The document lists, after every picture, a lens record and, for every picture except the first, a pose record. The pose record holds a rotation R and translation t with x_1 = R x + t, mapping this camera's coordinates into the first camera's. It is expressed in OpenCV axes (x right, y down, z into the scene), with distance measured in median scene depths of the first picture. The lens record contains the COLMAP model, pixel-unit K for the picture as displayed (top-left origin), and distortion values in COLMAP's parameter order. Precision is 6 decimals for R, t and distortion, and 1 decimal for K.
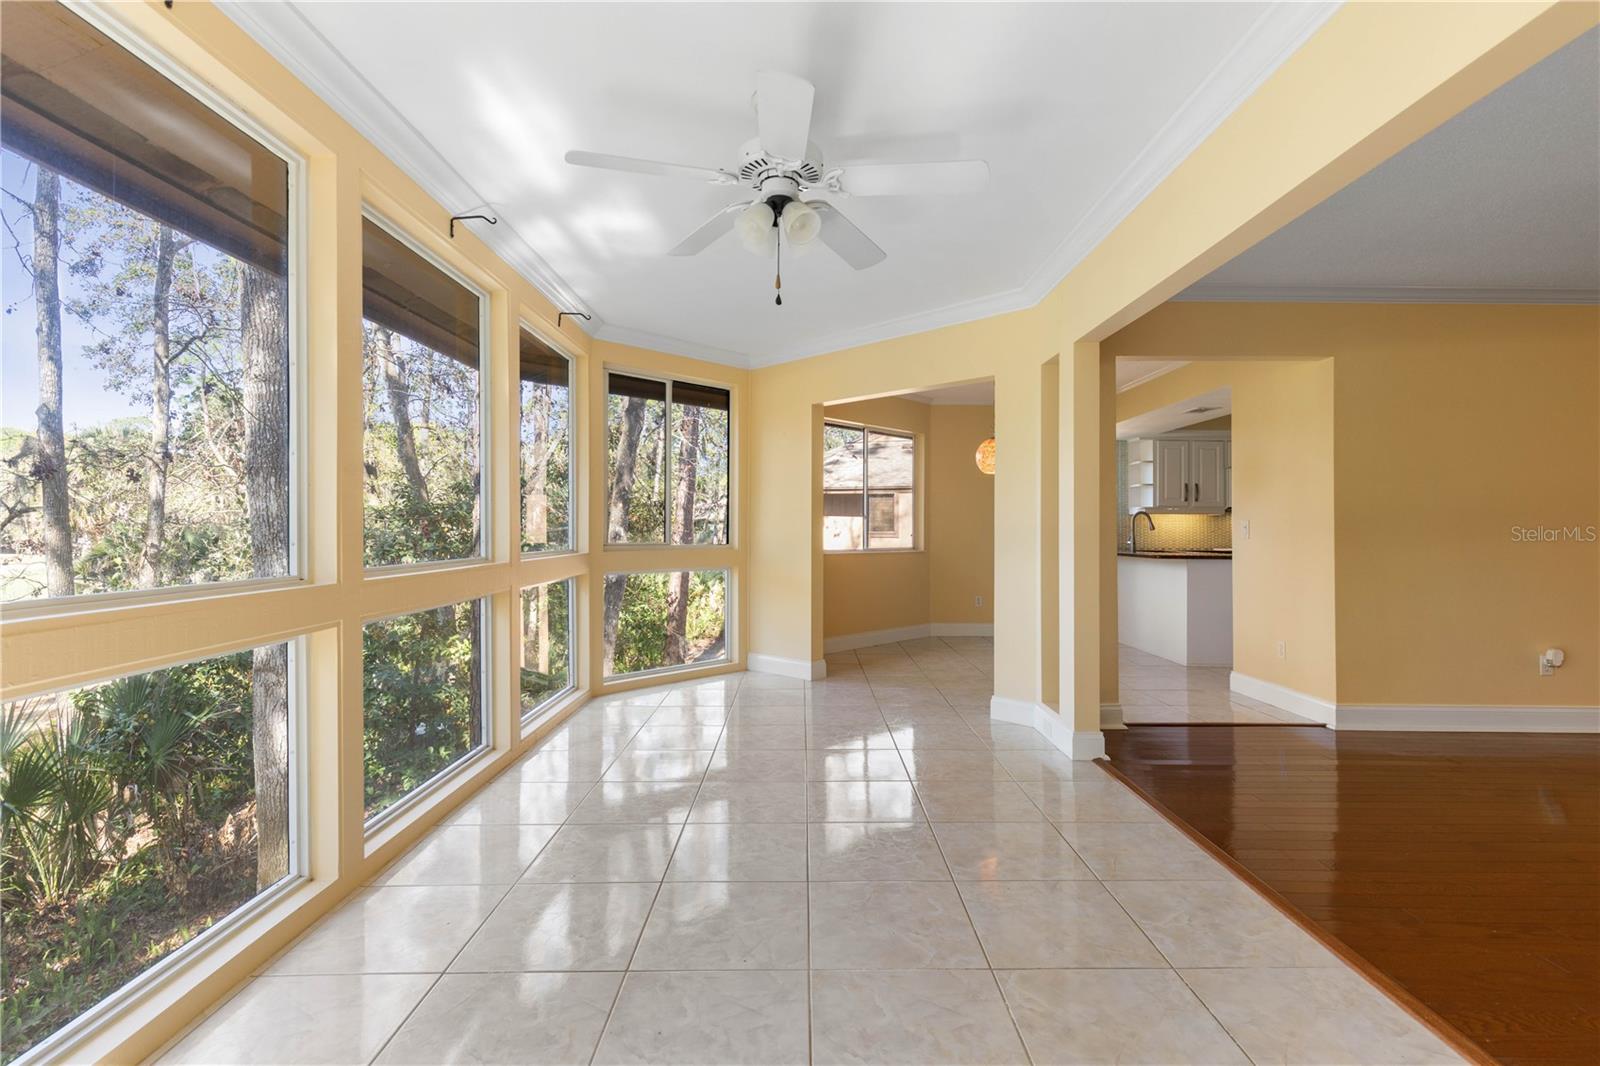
lens RADIAL K [[739.4, 0, 800.0], [0, 739.4, 533.0], [0, 0, 1]] dist [0.014401, -0.000395]
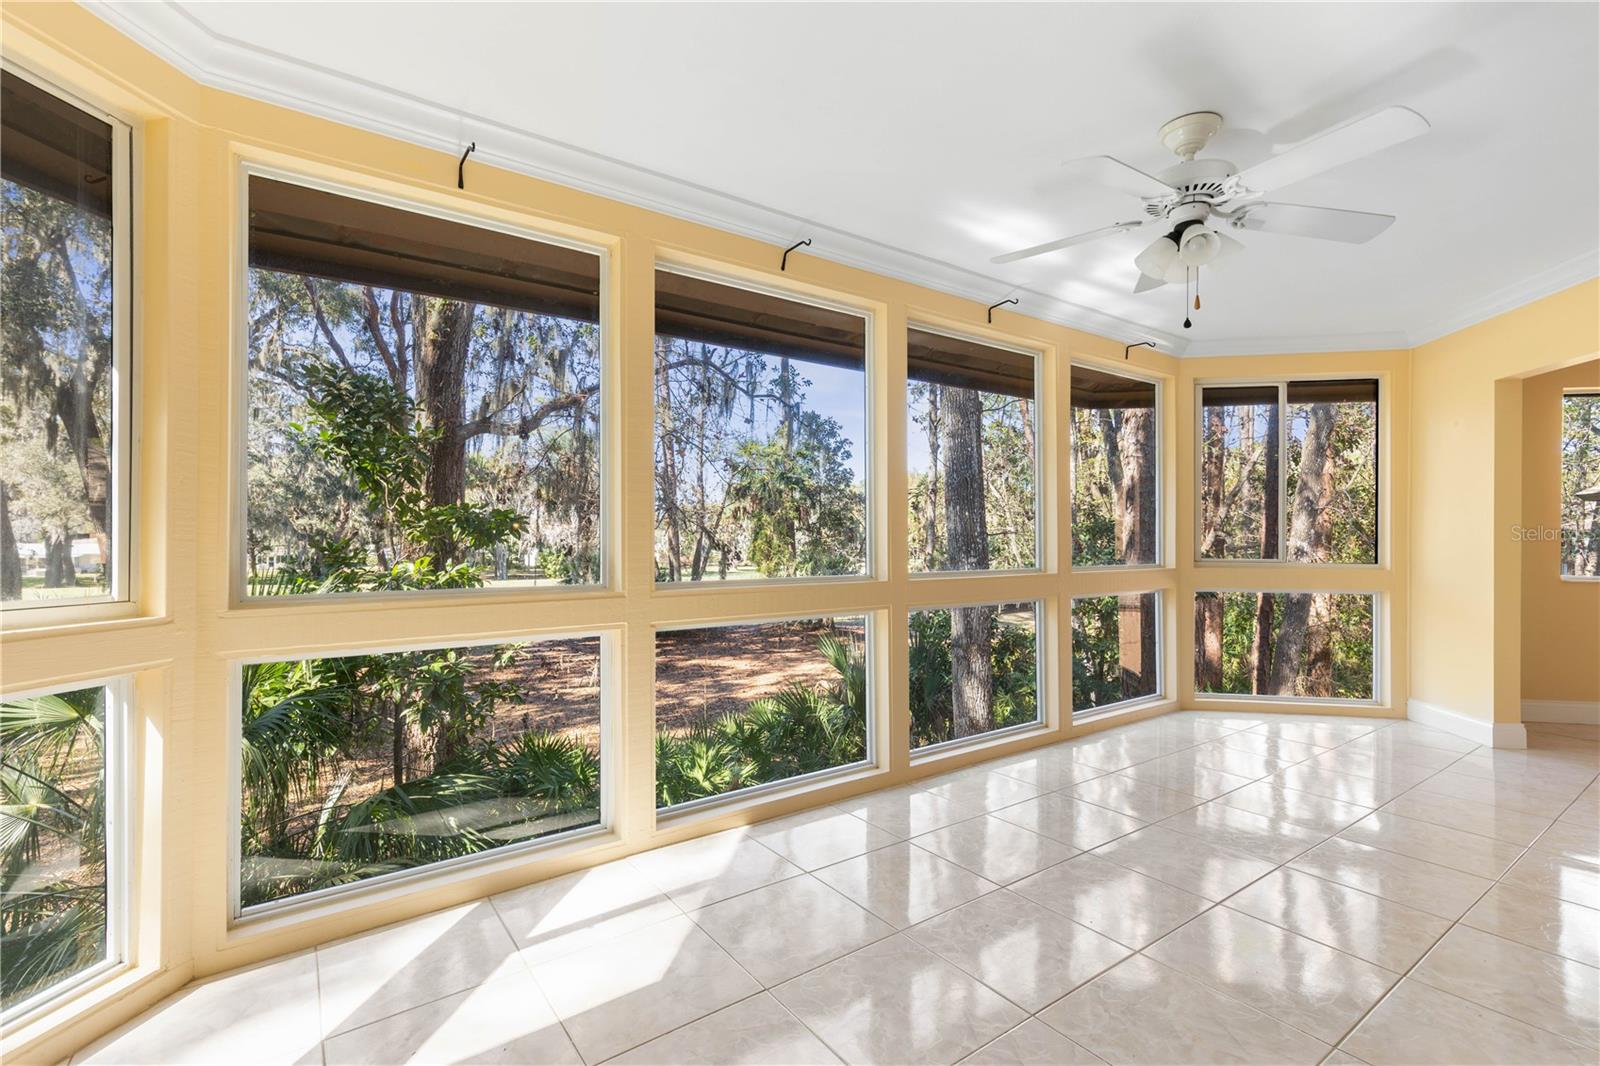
lens RADIAL K [[718.0, 0, 789.5], [0, 718.0, 547.7], [0, 0, 1]] dist [0.005239, 0.000196]
pose [[0.572132, 0.007841, -0.820124, 0.260475], [-0.006925, 0.999965, 0.004730, -0.002483], [0.820132, 0.002974, 0.572166, -0.011283]]
